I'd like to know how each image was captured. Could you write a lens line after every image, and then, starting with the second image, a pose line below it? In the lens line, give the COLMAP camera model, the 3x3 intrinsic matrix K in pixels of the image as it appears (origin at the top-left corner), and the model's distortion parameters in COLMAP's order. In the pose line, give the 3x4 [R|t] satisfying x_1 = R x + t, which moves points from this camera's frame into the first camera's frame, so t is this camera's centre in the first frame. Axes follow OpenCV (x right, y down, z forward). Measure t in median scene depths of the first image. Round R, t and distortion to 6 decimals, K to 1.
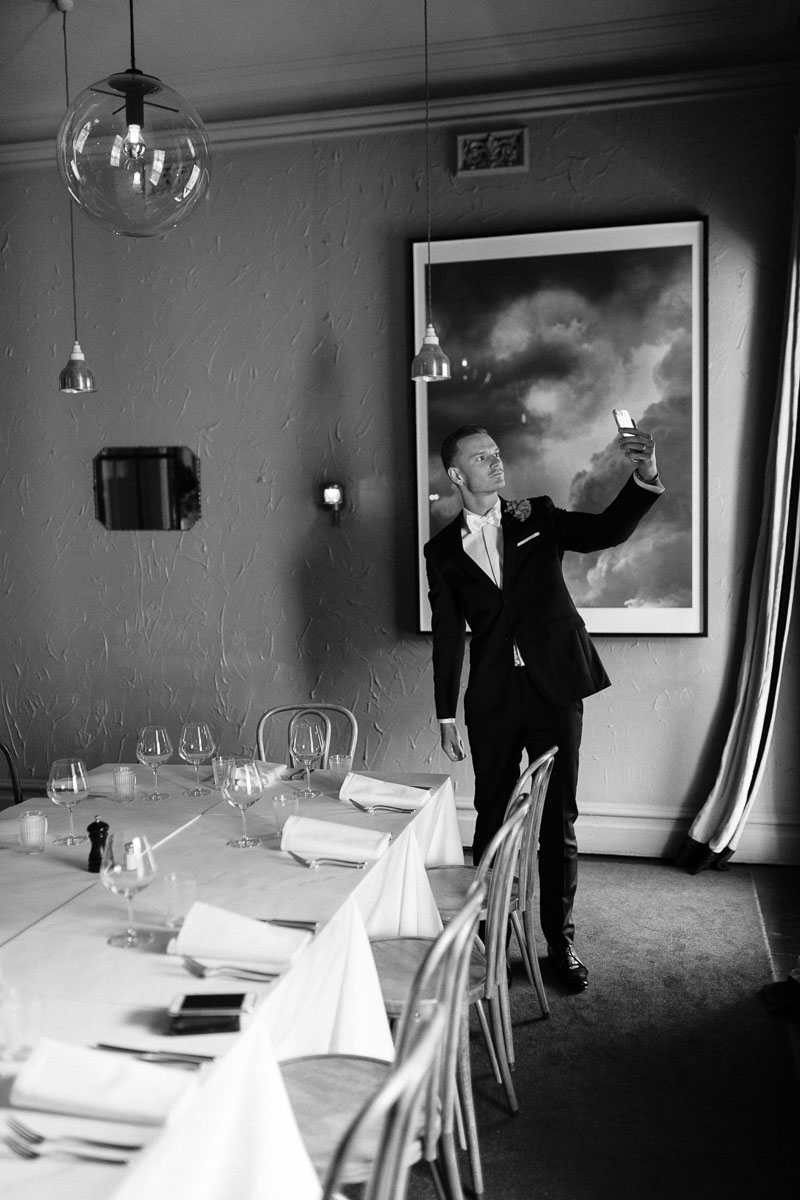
lens RADIAL K [[1132.0, 0, 400.0], [0, 1132.0, 600.0], [0, 0, 1]] dist [0.009040, 0.001629]
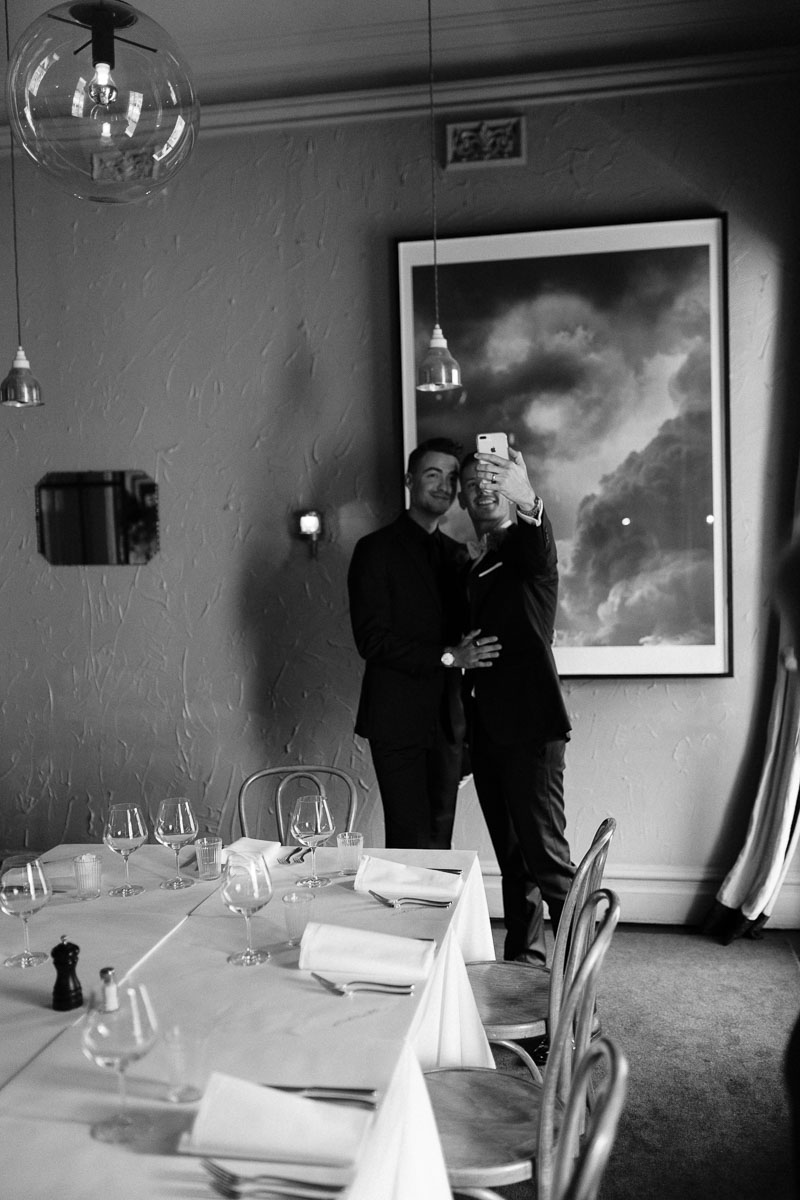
lens RADIAL K [[1132.0, 0, 400.0], [0, 1132.0, 600.0], [0, 0, 1]] dist [0.009040, 0.001629]
pose [[0.998171, -0.011966, 0.059253, -0.045454], [0.013597, 0.999537, -0.027202, -0.007899], [-0.058901, 0.027958, 0.997872, 0.116098]]
